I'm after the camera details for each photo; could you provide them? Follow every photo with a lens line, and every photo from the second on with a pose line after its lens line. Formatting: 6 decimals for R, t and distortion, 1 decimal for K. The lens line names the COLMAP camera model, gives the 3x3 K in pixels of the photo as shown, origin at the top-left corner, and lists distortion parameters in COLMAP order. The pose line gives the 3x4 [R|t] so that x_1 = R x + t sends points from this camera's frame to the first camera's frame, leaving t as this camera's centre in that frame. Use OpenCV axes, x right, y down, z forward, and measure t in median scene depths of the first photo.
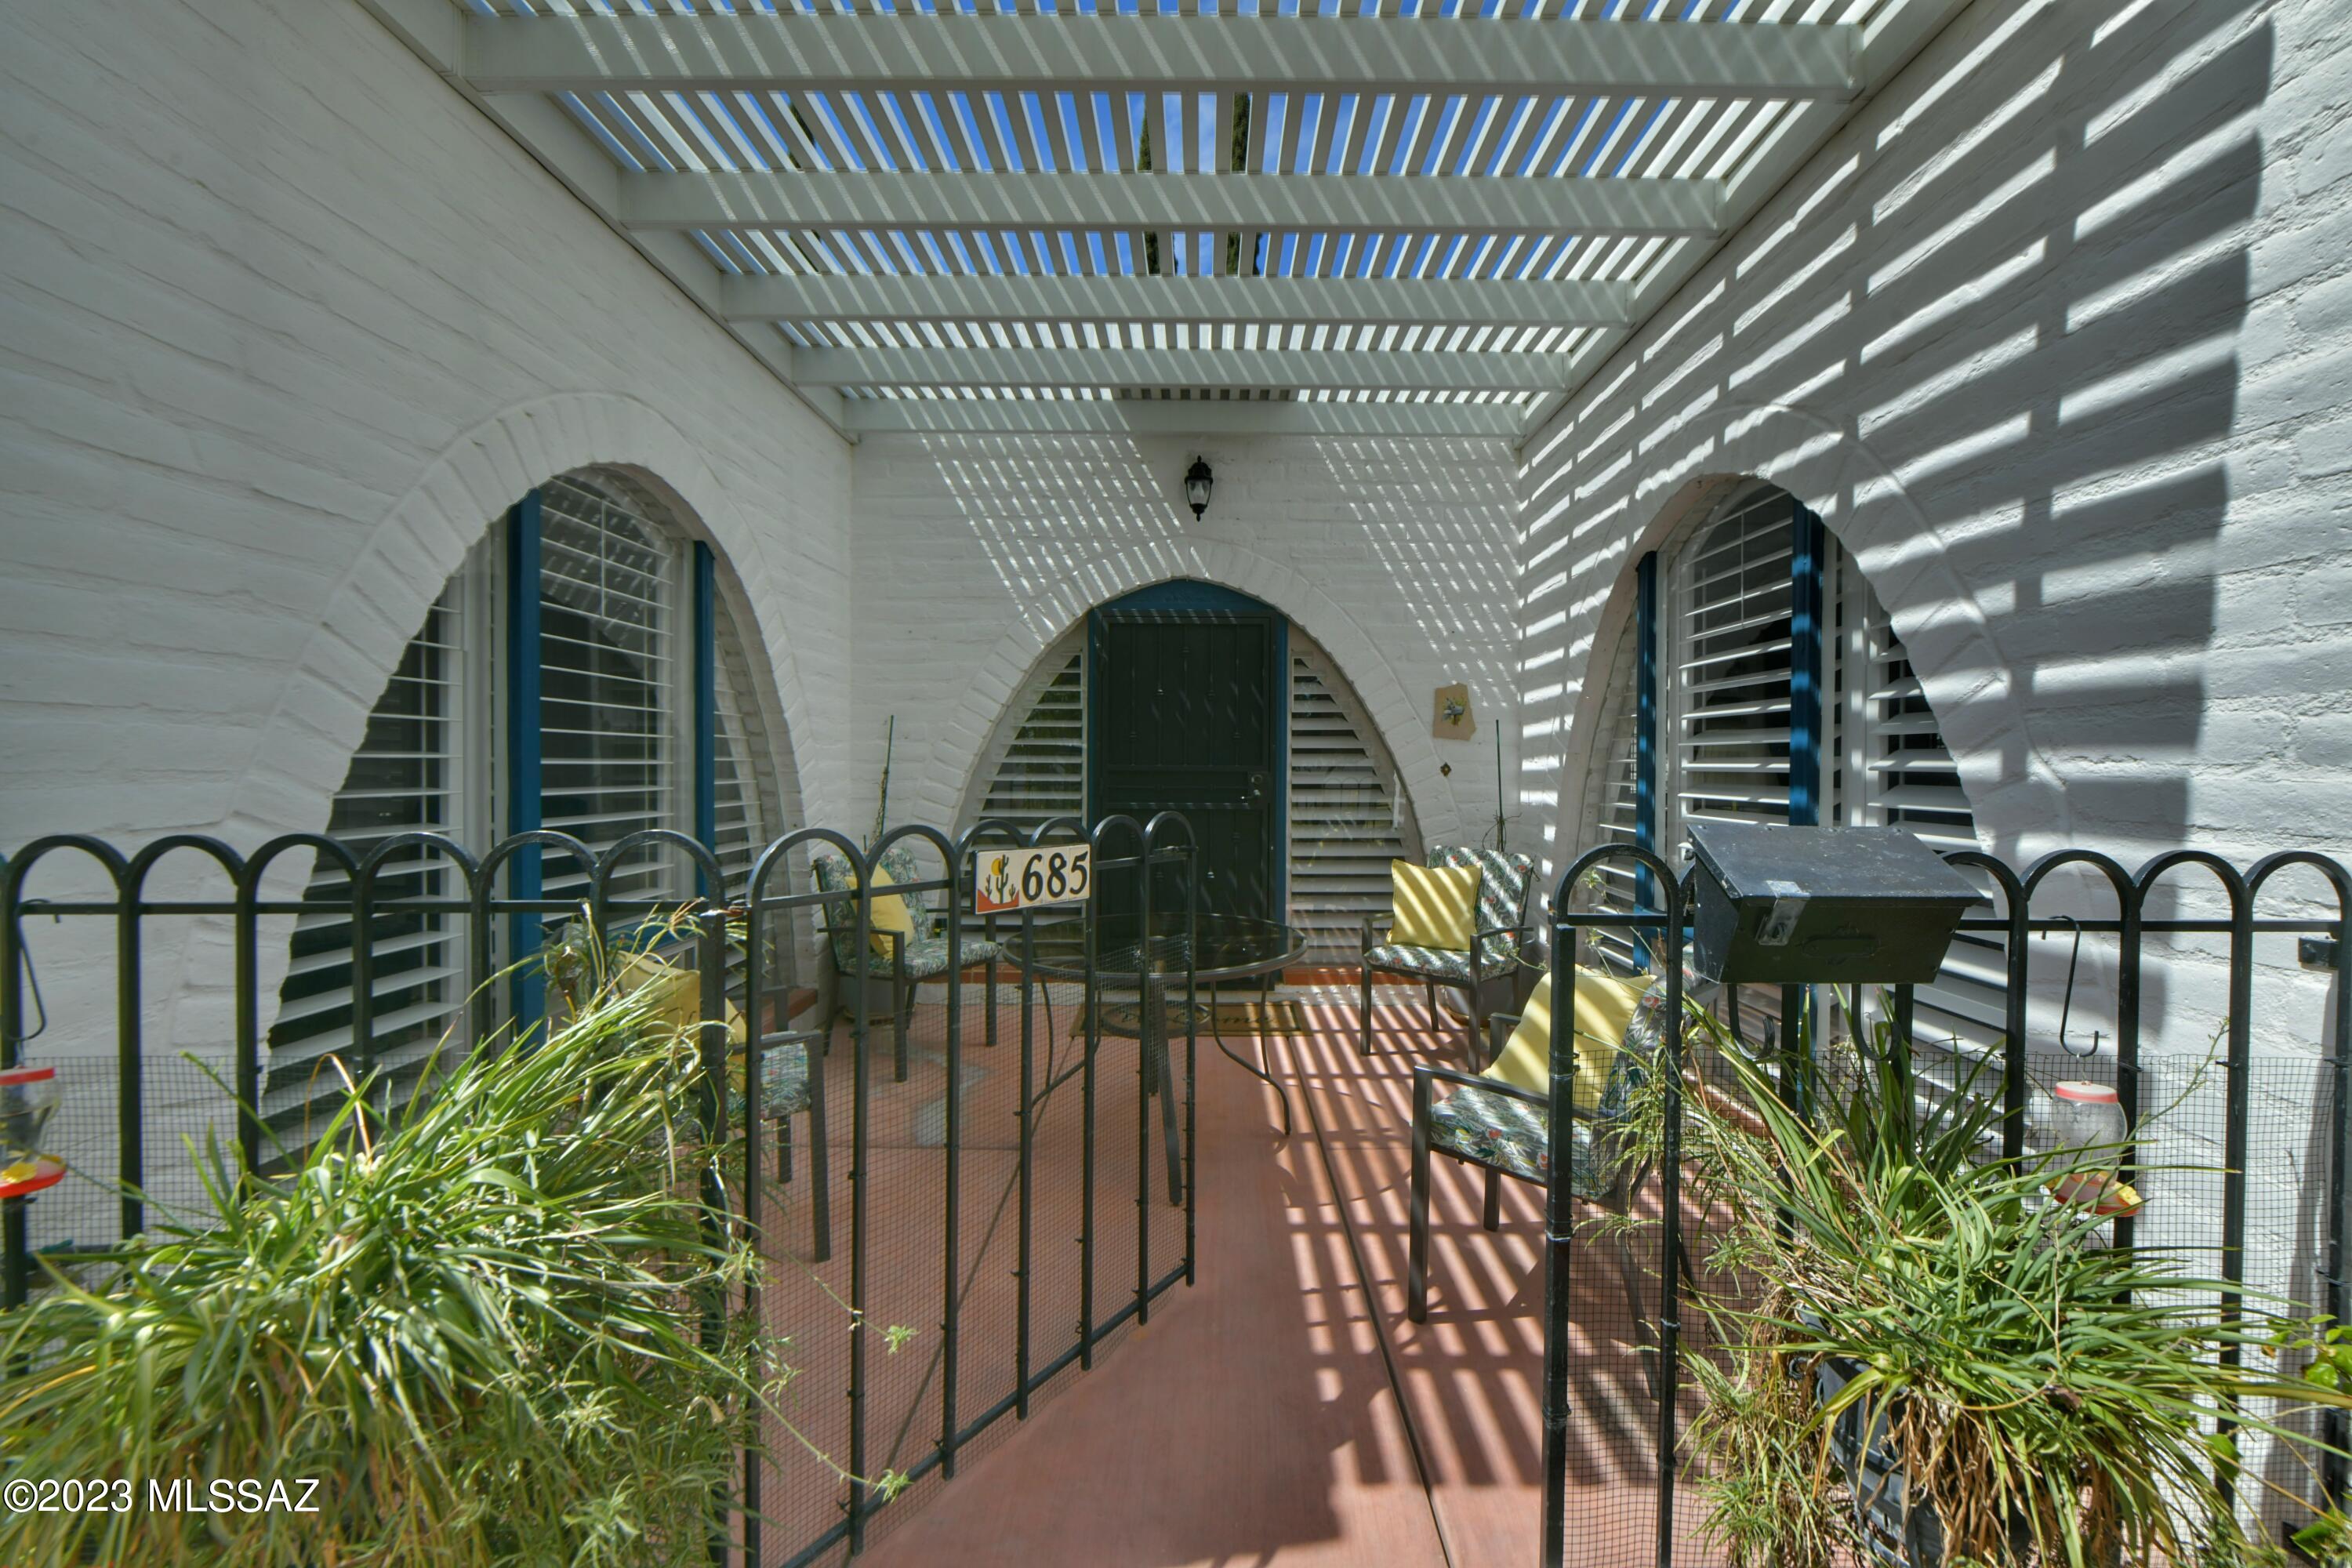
lens RADIAL K [[936.8, 0, 1178.5], [0, 936.8, 770.1], [0, 0, 1]] dist [-0.006266, -0.000250]
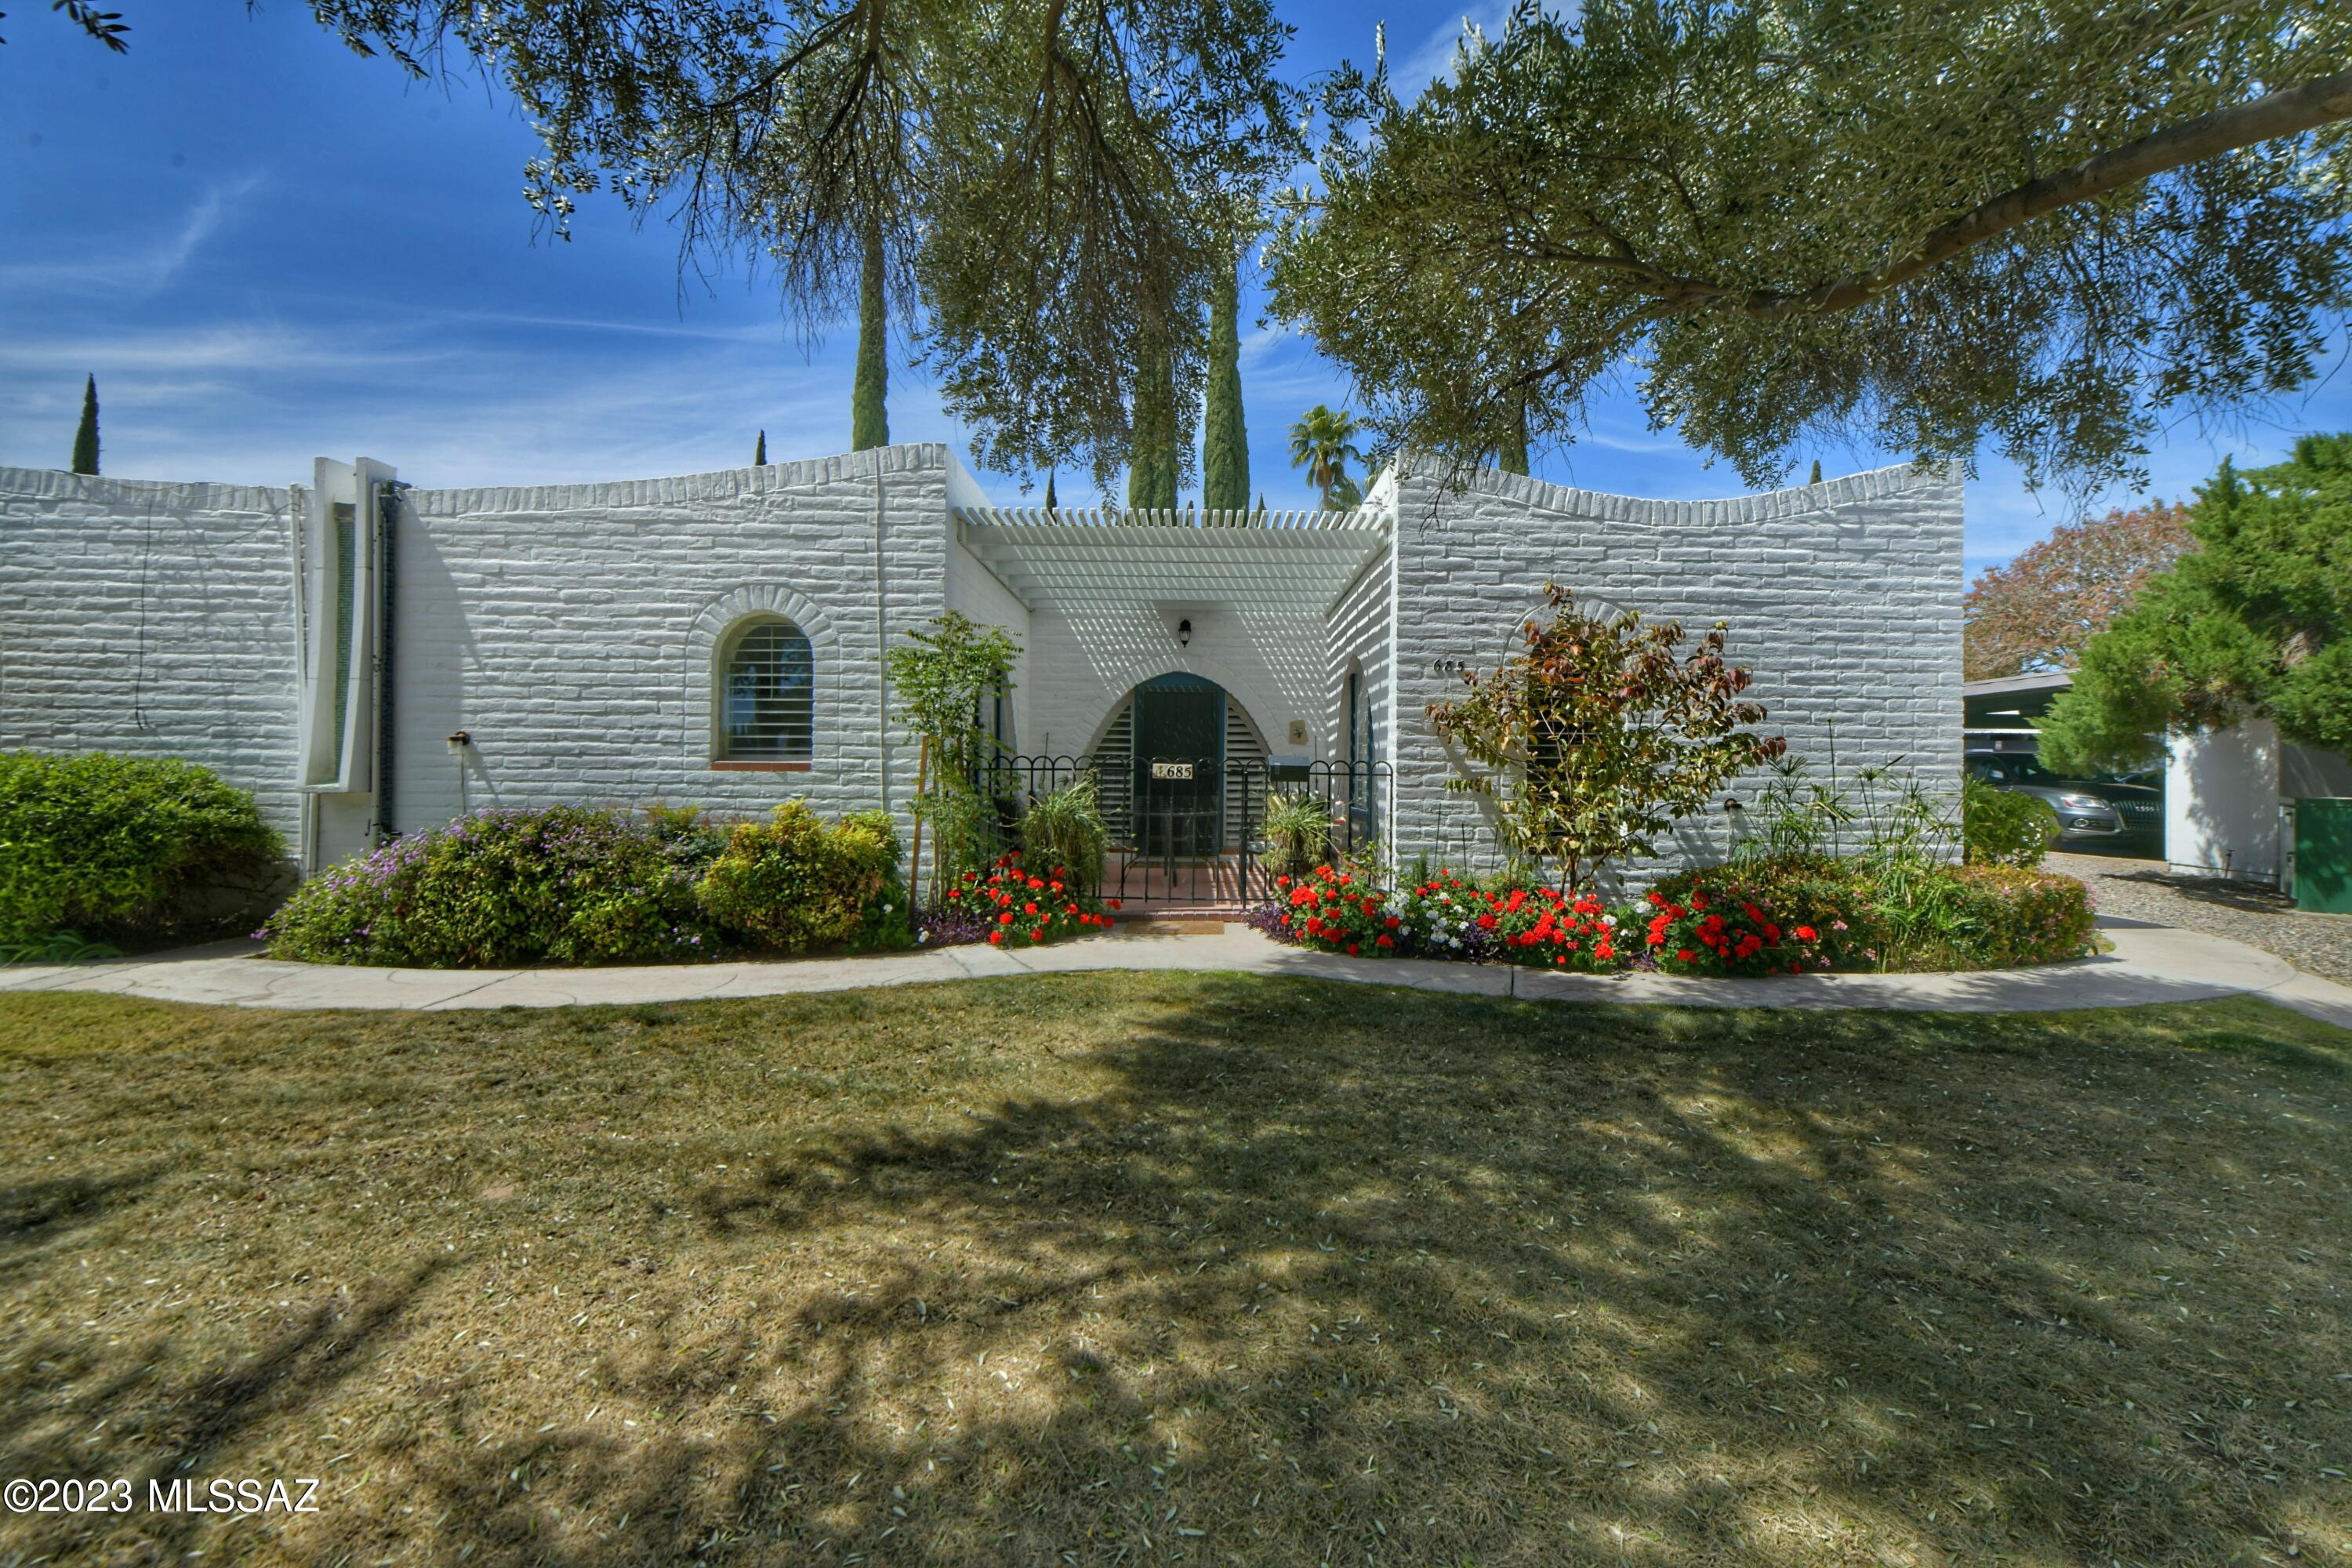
lens RADIAL K [[936.8, 0, 1179.3], [0, 936.8, 771.6], [0, 0, 1]] dist [-0.006266, -0.000250]
pose [[0.999940, 0.003035, 0.010488, -0.017239], [-0.002905, 0.999920, -0.012339, 0.073323], [-0.010525, 0.012308, 0.999869, -1.484170]]
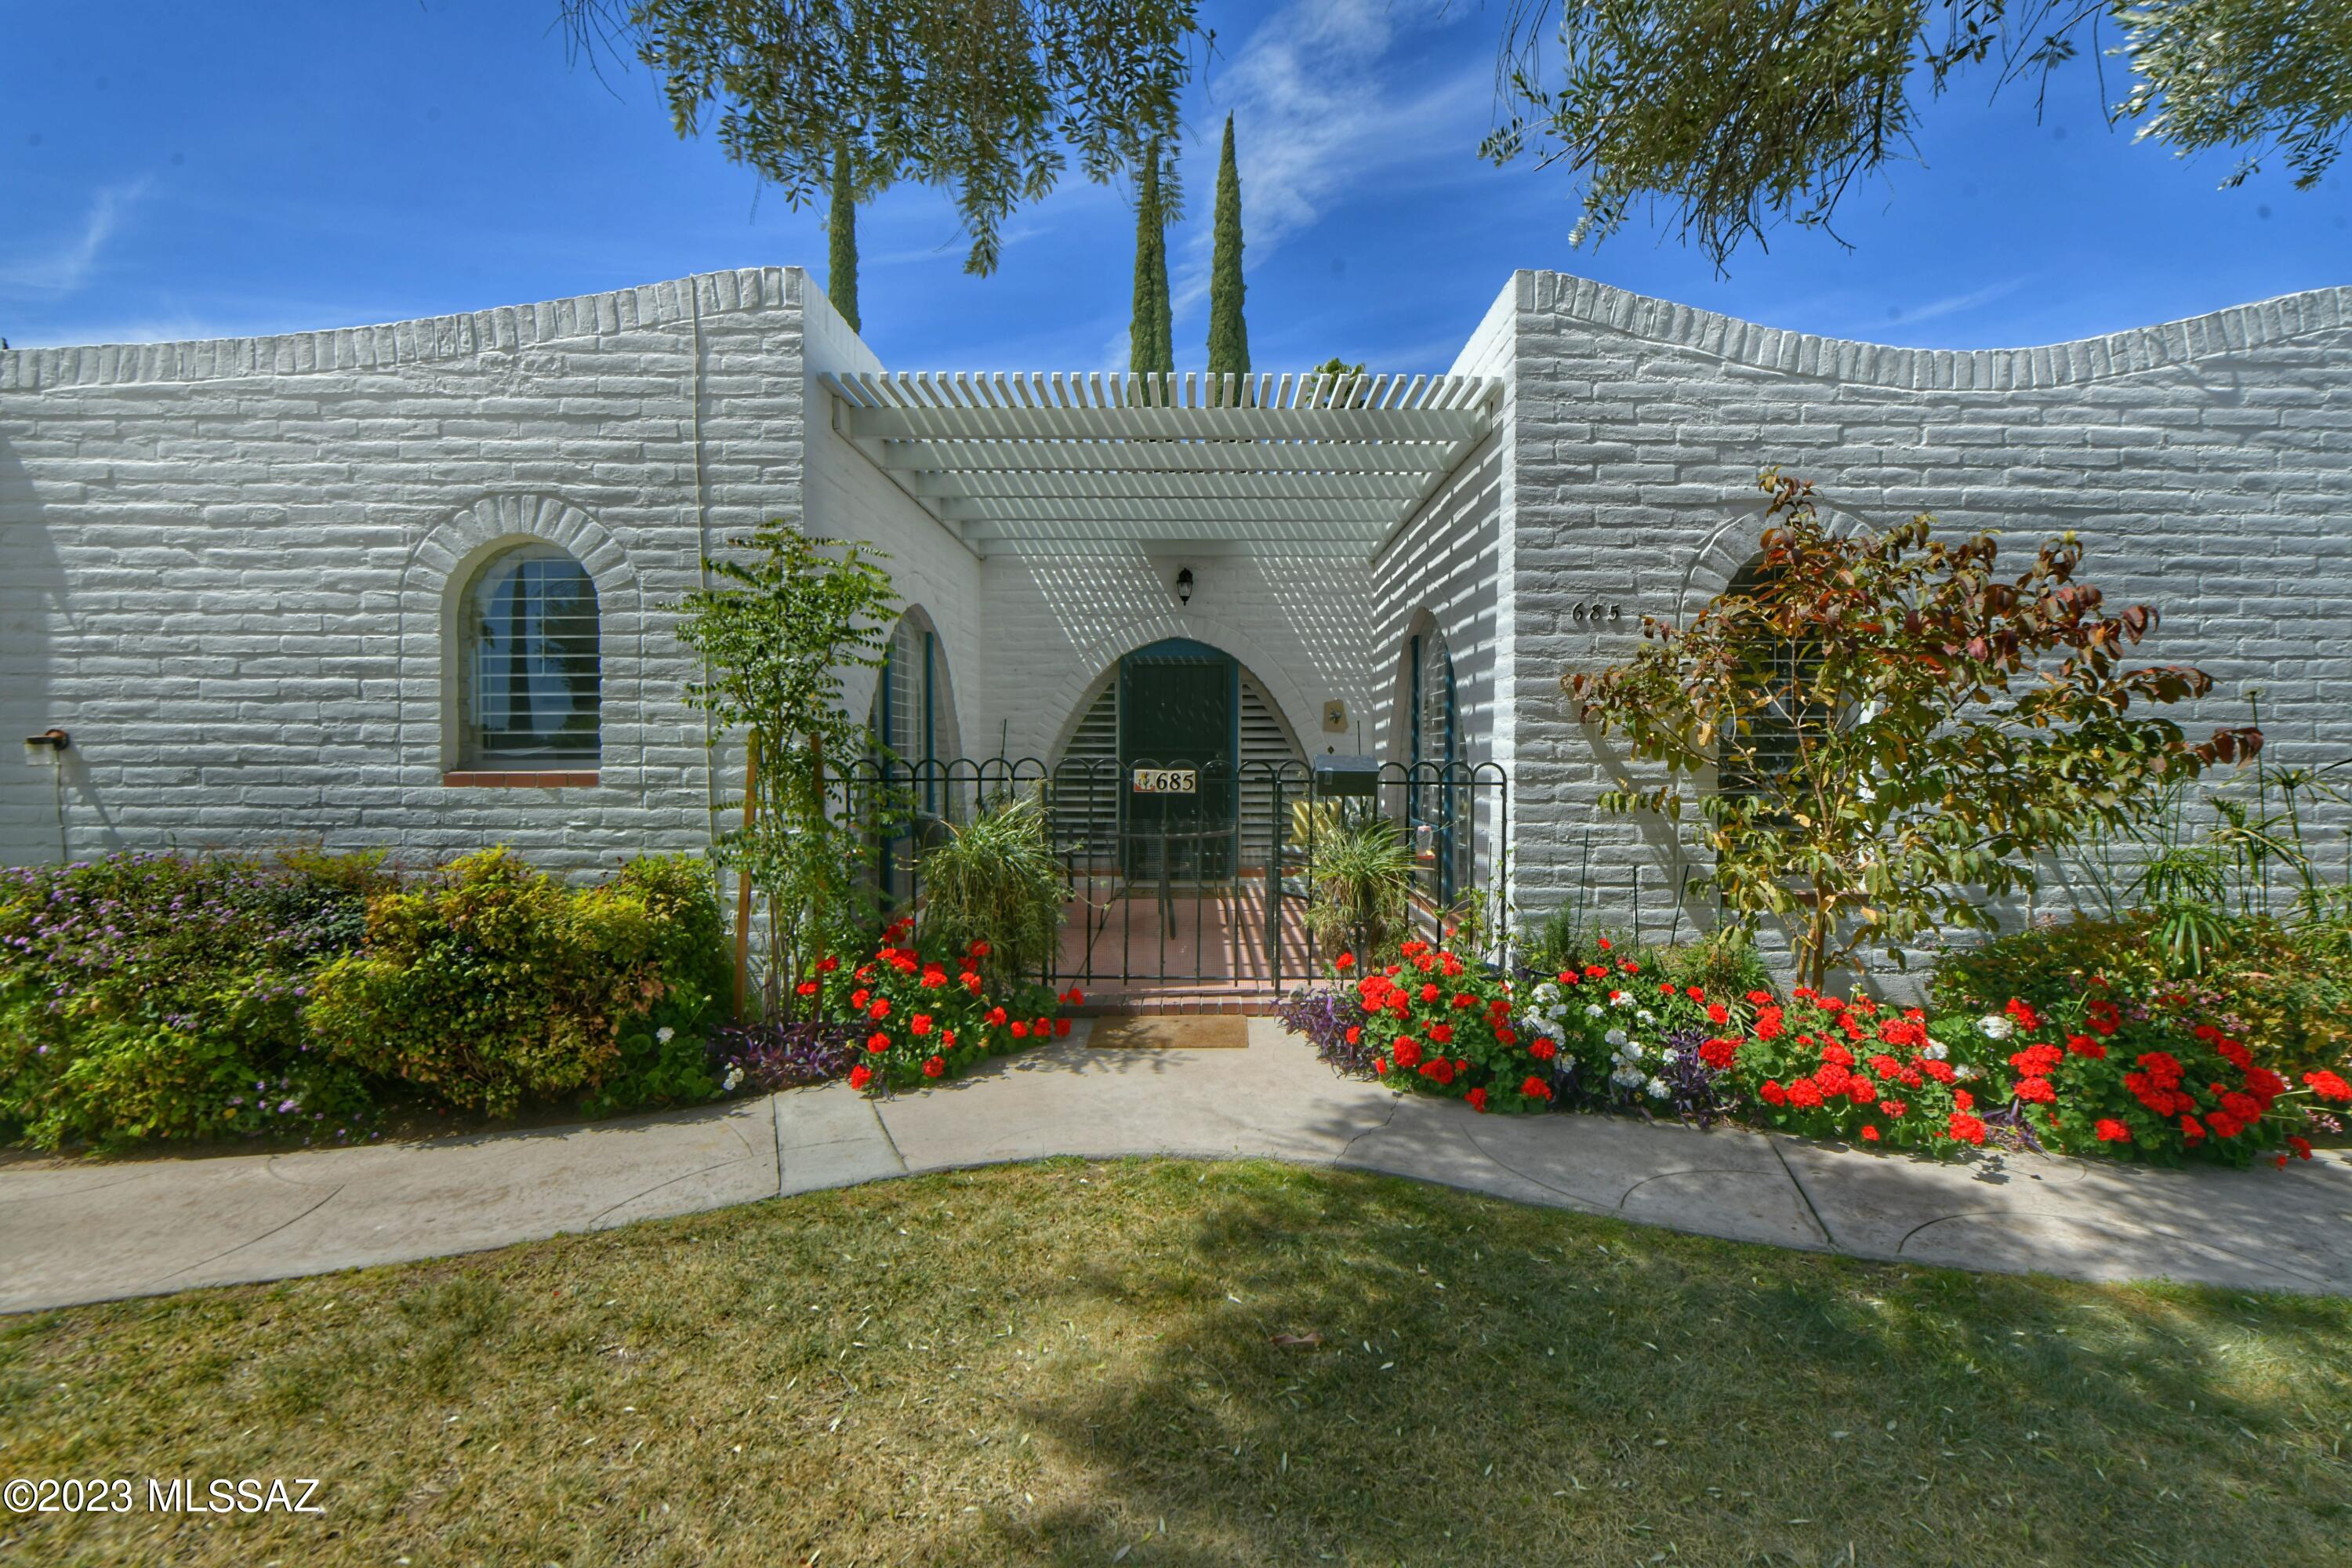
lens RADIAL K [[936.8, 0, 1180.5], [0, 936.8, 770.9], [0, 0, 1]] dist [-0.006266, -0.000250]
pose [[0.999967, -0.005204, 0.006232, 0.001123], [0.005165, 0.999967, 0.006222, 0.030990], [-0.006264, -0.006189, 0.999961, -0.843238]]
